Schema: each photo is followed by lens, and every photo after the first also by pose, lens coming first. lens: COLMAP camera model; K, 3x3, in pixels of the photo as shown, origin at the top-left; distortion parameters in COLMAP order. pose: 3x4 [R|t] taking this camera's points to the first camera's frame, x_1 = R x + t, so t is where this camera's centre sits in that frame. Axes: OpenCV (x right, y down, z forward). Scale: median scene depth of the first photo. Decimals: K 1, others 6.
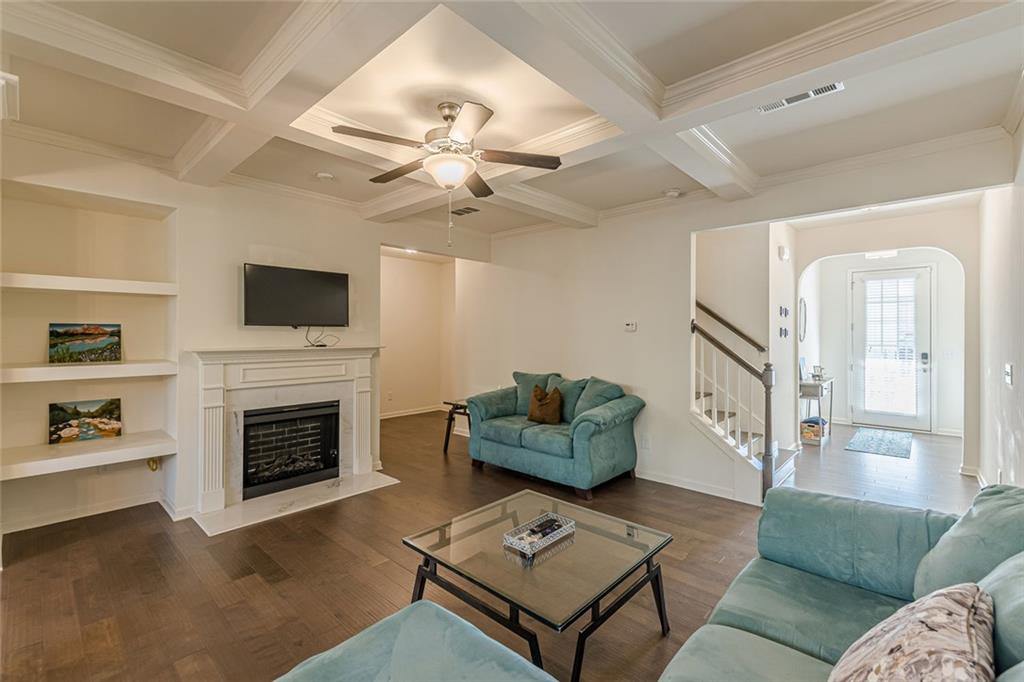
lens RADIAL K [[444.4, 0, 510.9], [0, 444.4, 334.0], [0, 0, 1]] dist [0.010731, -0.003988]
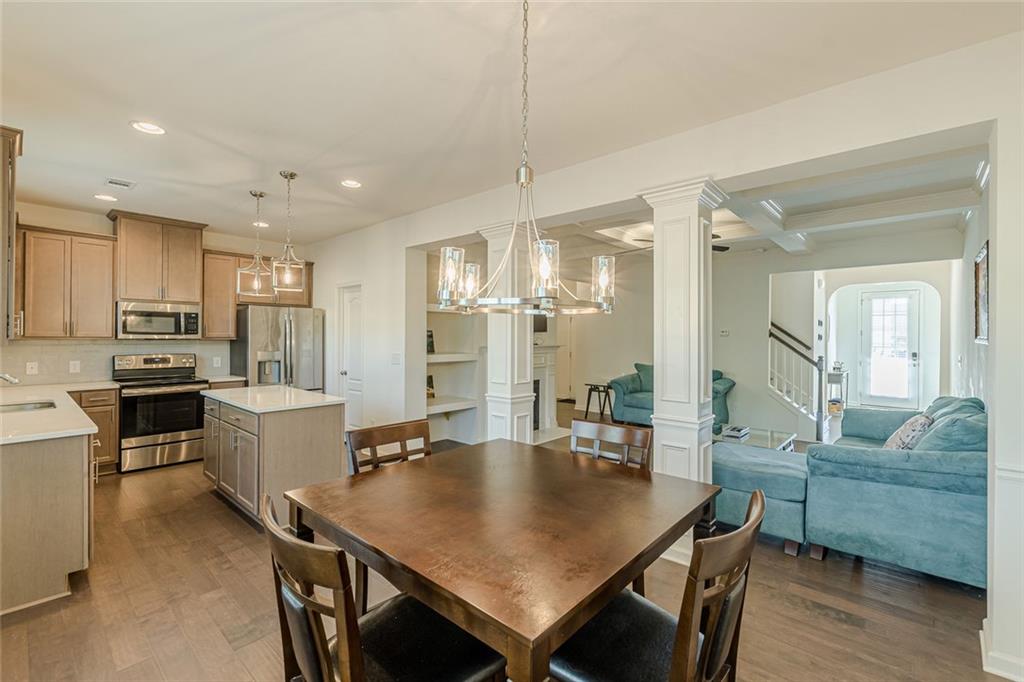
lens RADIAL K [[444.4, 0, 509.4], [0, 444.4, 337.1], [0, 0, 1]] dist [0.010731, -0.003988]
pose [[0.999913, 0.005769, 0.011887, -0.504600], [-0.005821, 0.999973, 0.004385, -0.005176], [-0.011861, -0.004454, 0.999920, -0.539102]]
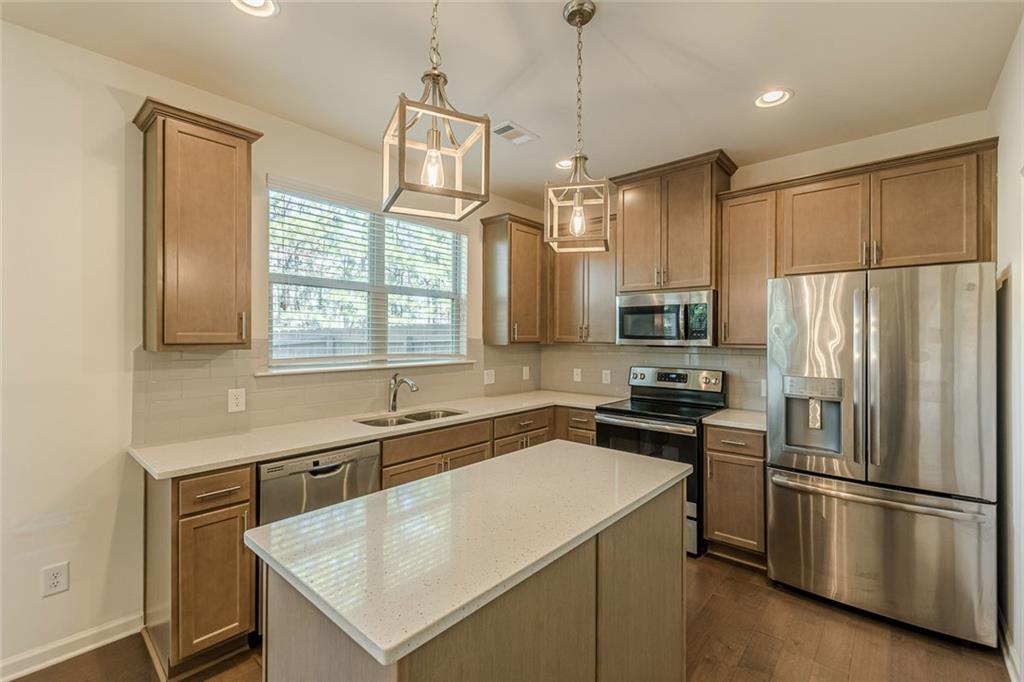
lens RADIAL K [[444.4, 0, 511.6], [0, 444.4, 341.9], [0, 0, 1]] dist [0.010731, -0.003988]
pose [[0.028103, 0.008915, -0.999565, -0.617527], [-0.003710, 0.999954, 0.008815, -0.003103], [0.999598, 0.003460, 0.028135, 0.335321]]
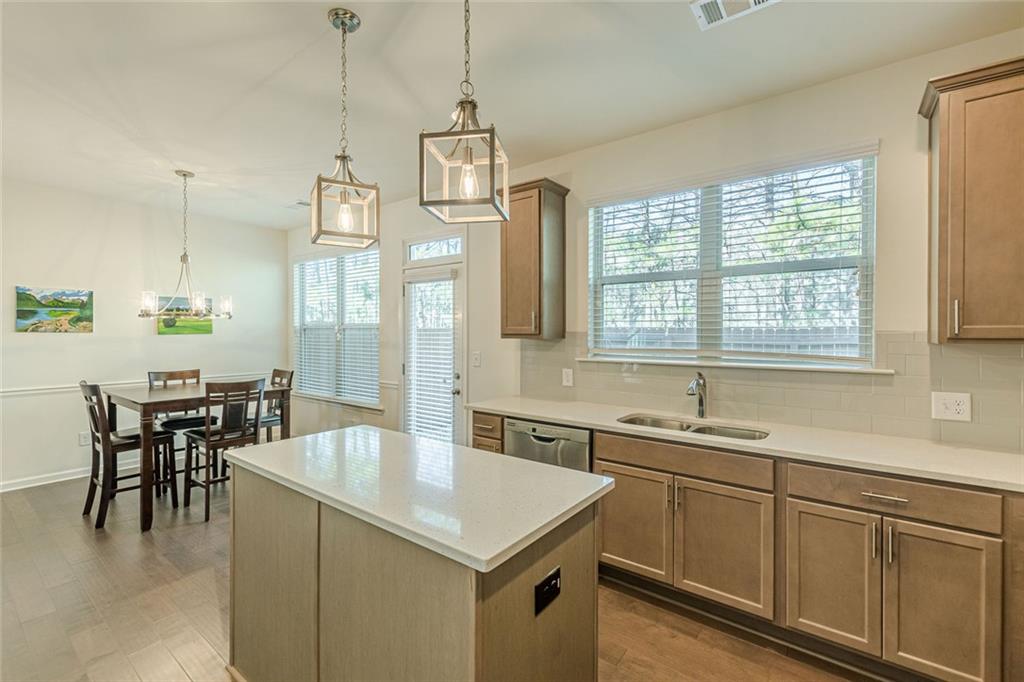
lens RADIAL K [[444.4, 0, 513.8], [0, 444.4, 339.5], [0, 0, 1]] dist [0.010731, -0.003988]
pose [[-0.995137, -0.003053, -0.098457, -1.023571], [-0.004444, 0.999893, 0.013915, 0.001835], [0.098404, 0.014285, -0.995044, 0.744614]]
